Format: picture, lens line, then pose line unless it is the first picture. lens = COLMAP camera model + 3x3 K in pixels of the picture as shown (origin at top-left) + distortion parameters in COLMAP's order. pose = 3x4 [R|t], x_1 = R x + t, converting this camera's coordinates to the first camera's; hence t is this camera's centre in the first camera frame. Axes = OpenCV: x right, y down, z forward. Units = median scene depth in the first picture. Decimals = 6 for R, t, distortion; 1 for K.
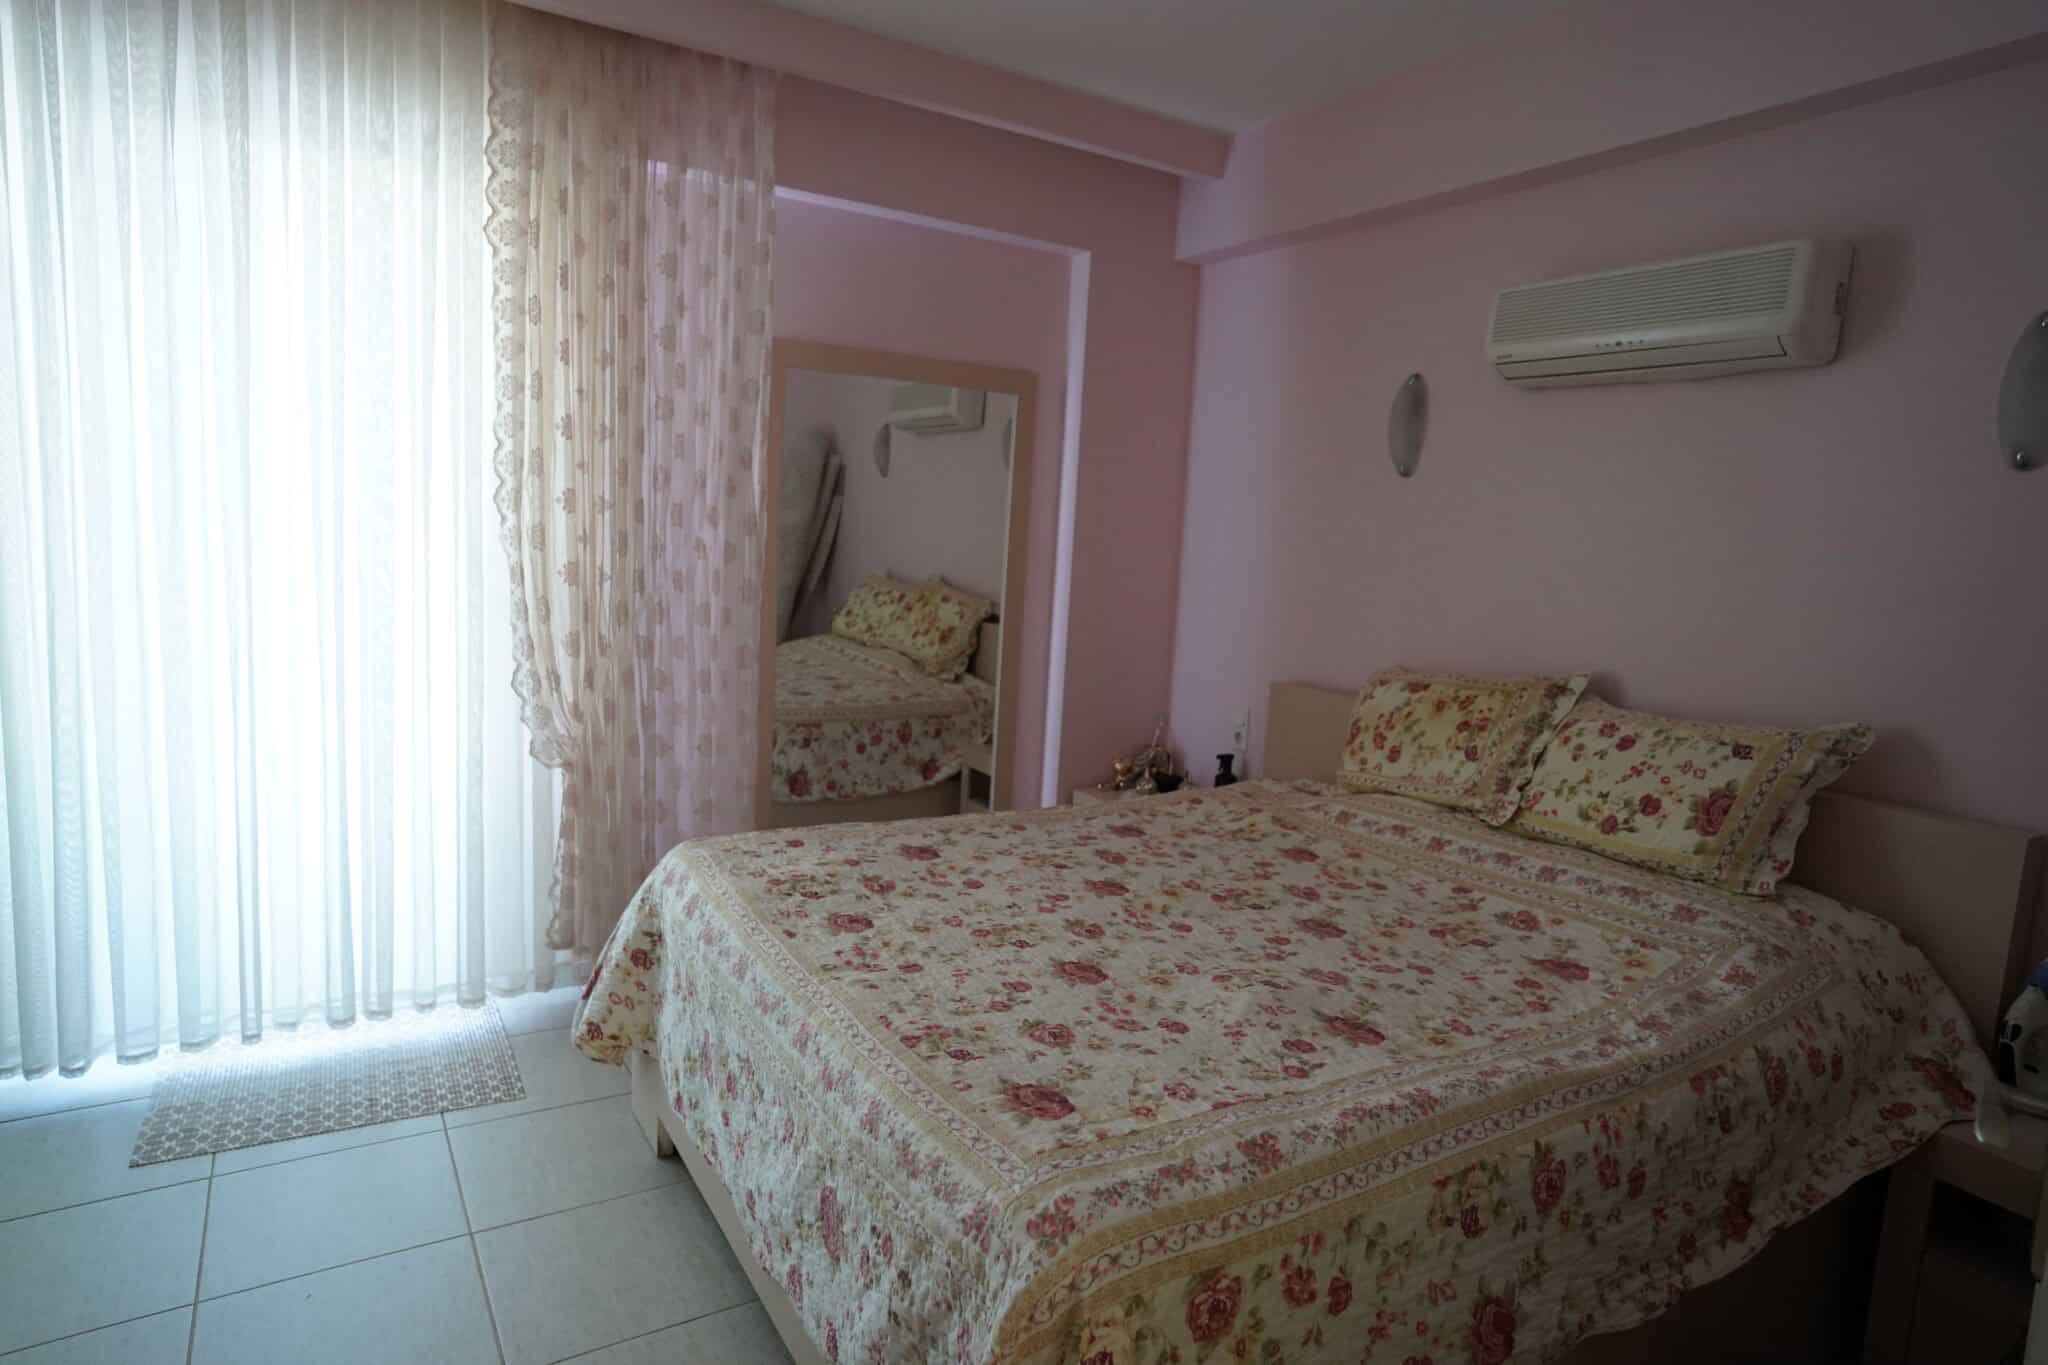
lens RADIAL K [[1169.7, 0, 1027.8], [0, 1169.7, 676.4], [0, 0, 1]] dist [-0.056880, 0.047166]
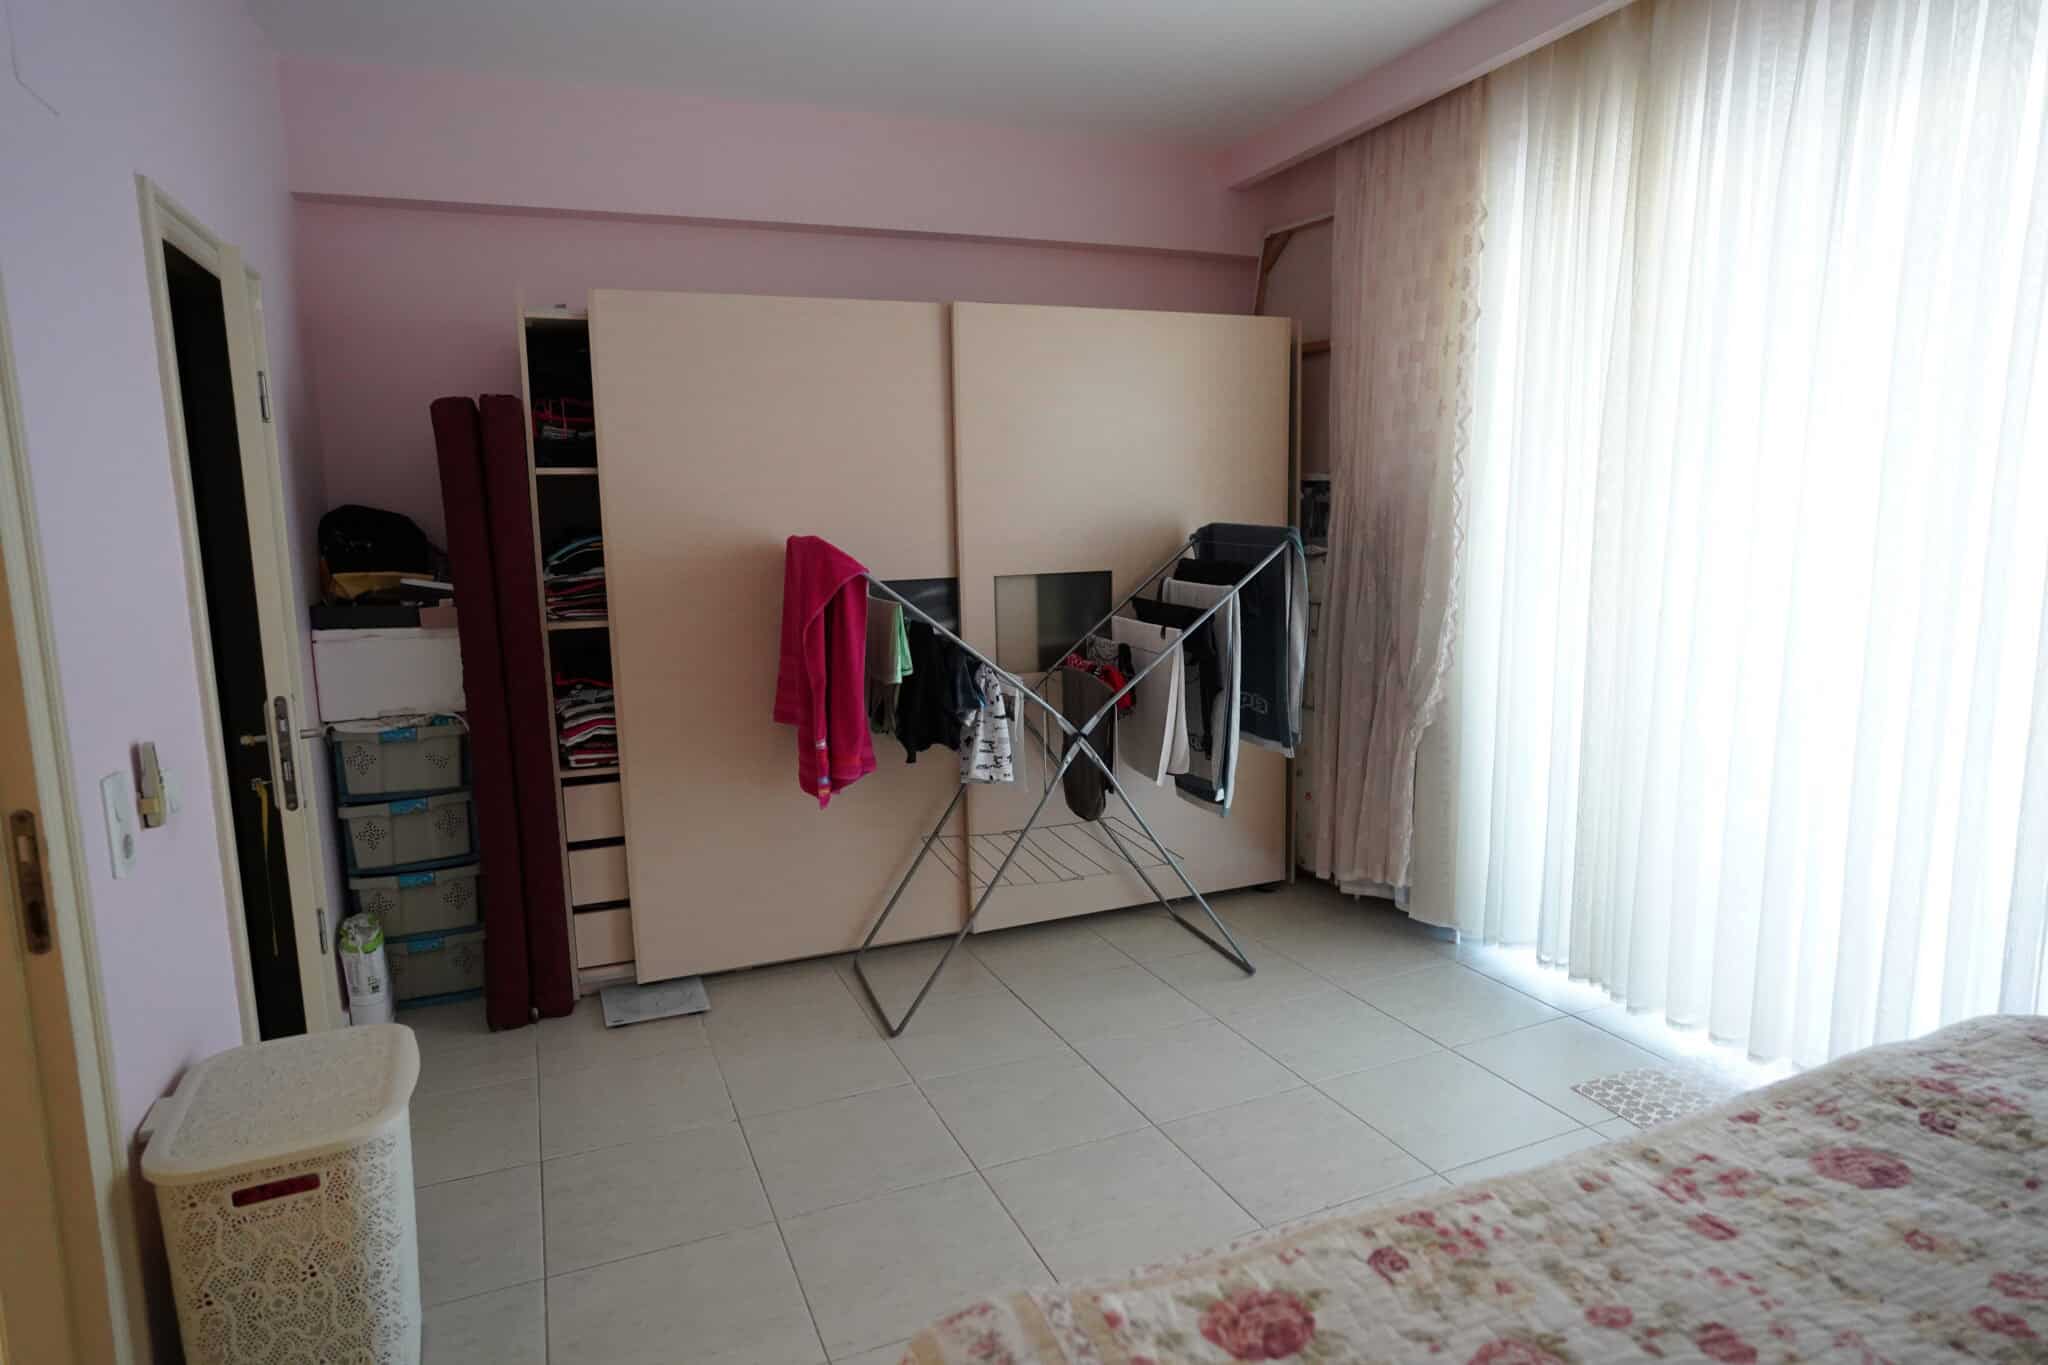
lens RADIAL K [[1169.7, 0, 1025.7], [0, 1169.7, 699.0], [0, 0, 1]] dist [-0.056880, 0.047166]
pose [[-0.155158, 0.102525, -0.982555, 0.471410], [-0.116691, 0.985735, 0.121284, -0.043401], [0.980974, 0.133474, -0.140981, 0.655767]]
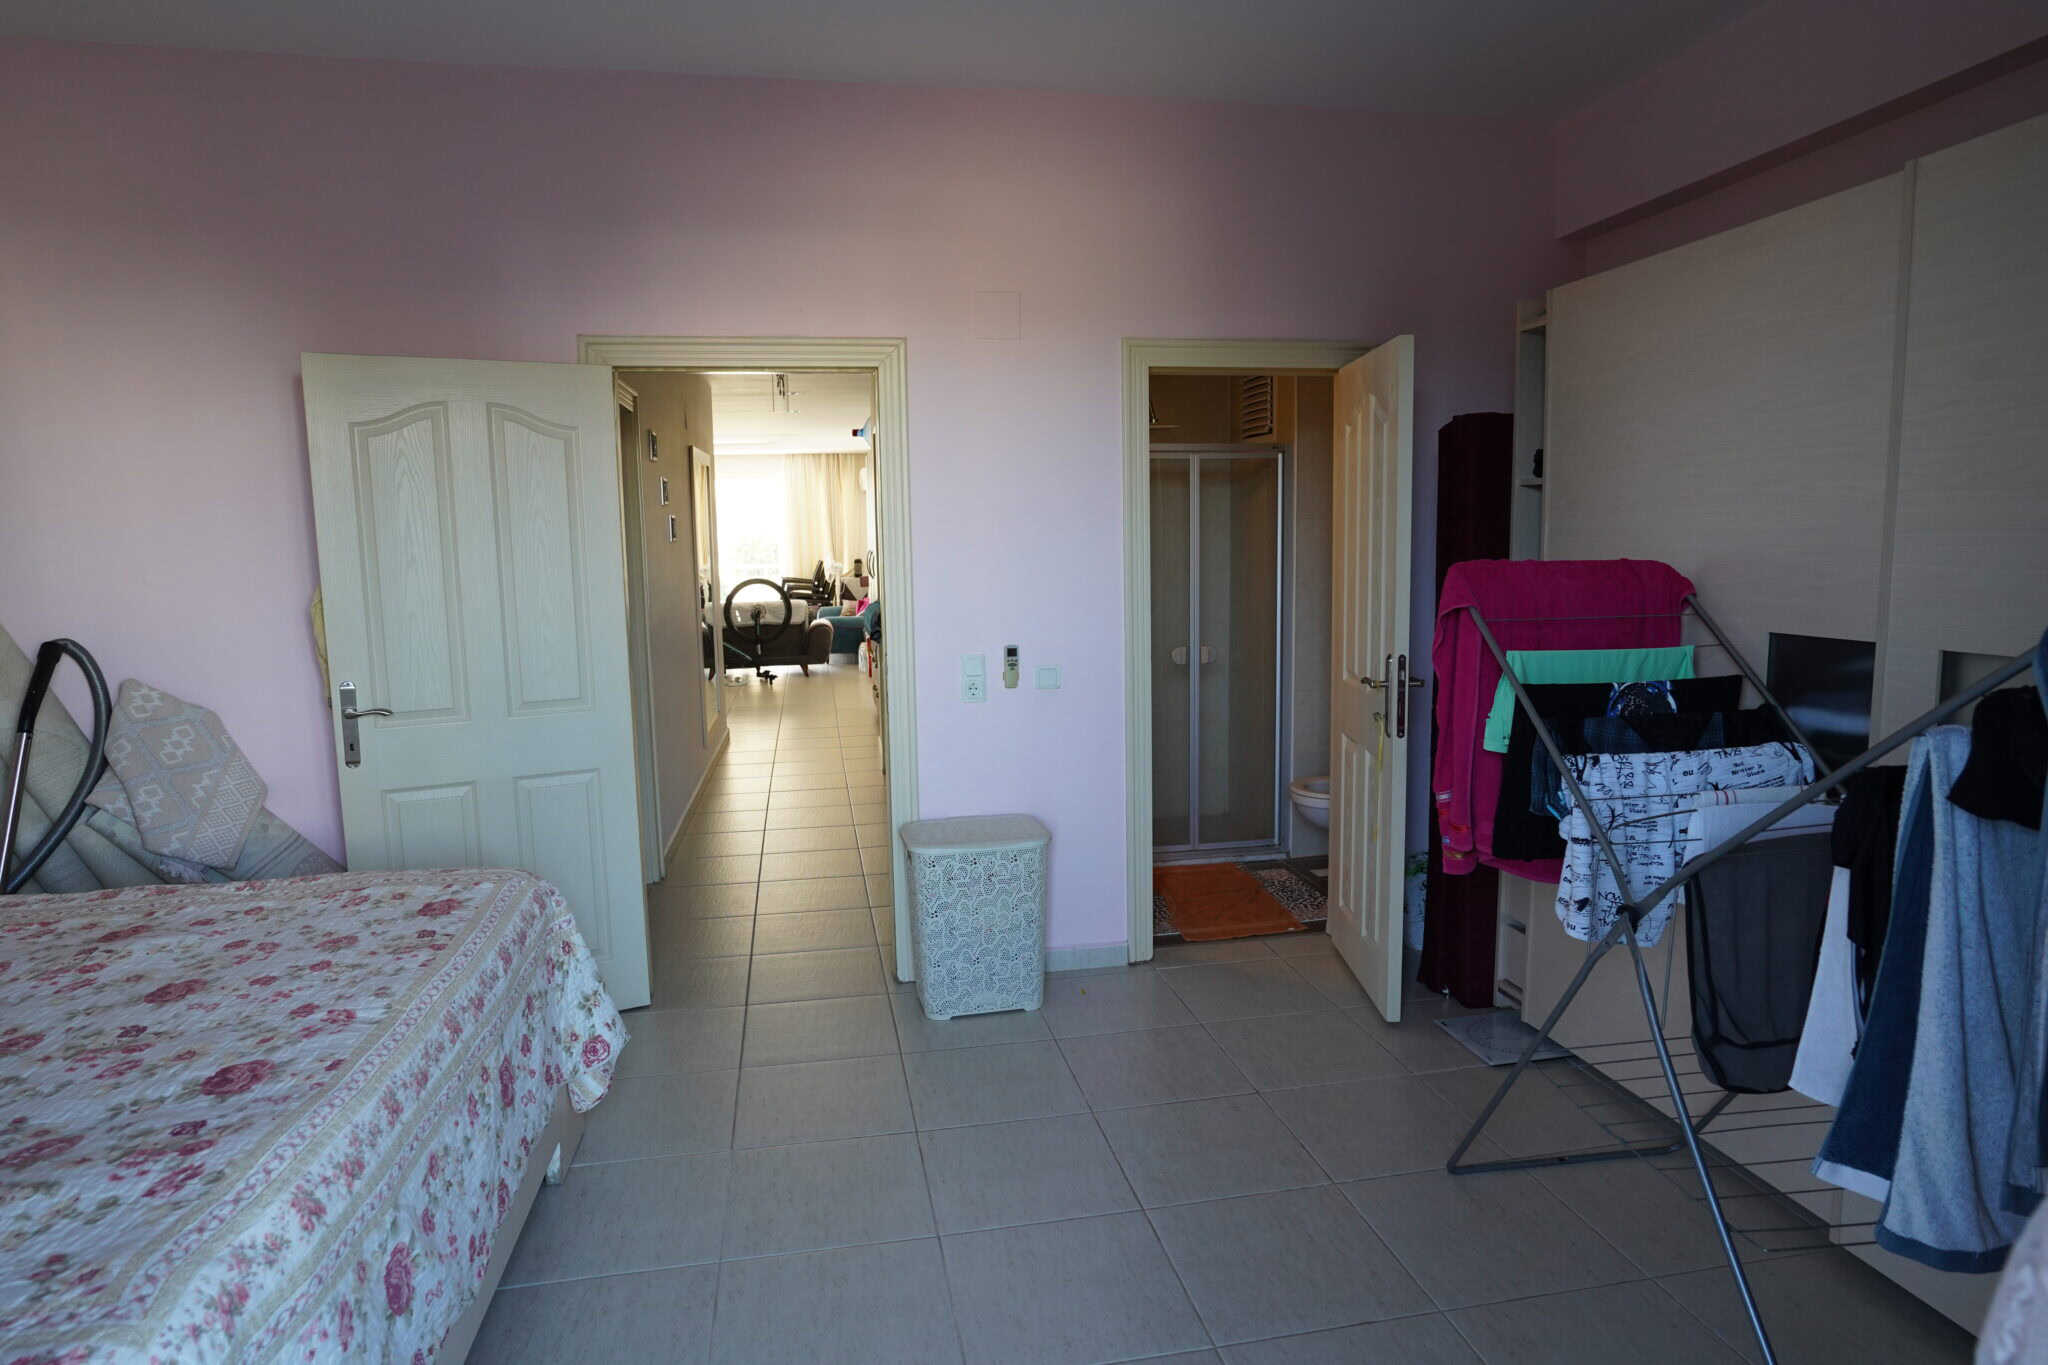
lens RADIAL K [[1169.7, 0, 1026.0], [0, 1169.7, 677.2], [0, 0, 1]] dist [-0.056880, 0.047166]
pose [[-0.933108, -0.084857, 0.349440, -0.902848], [0.006783, 0.967432, 0.253041, -0.236888], [-0.359532, 0.238485, -0.902143, 1.474632]]
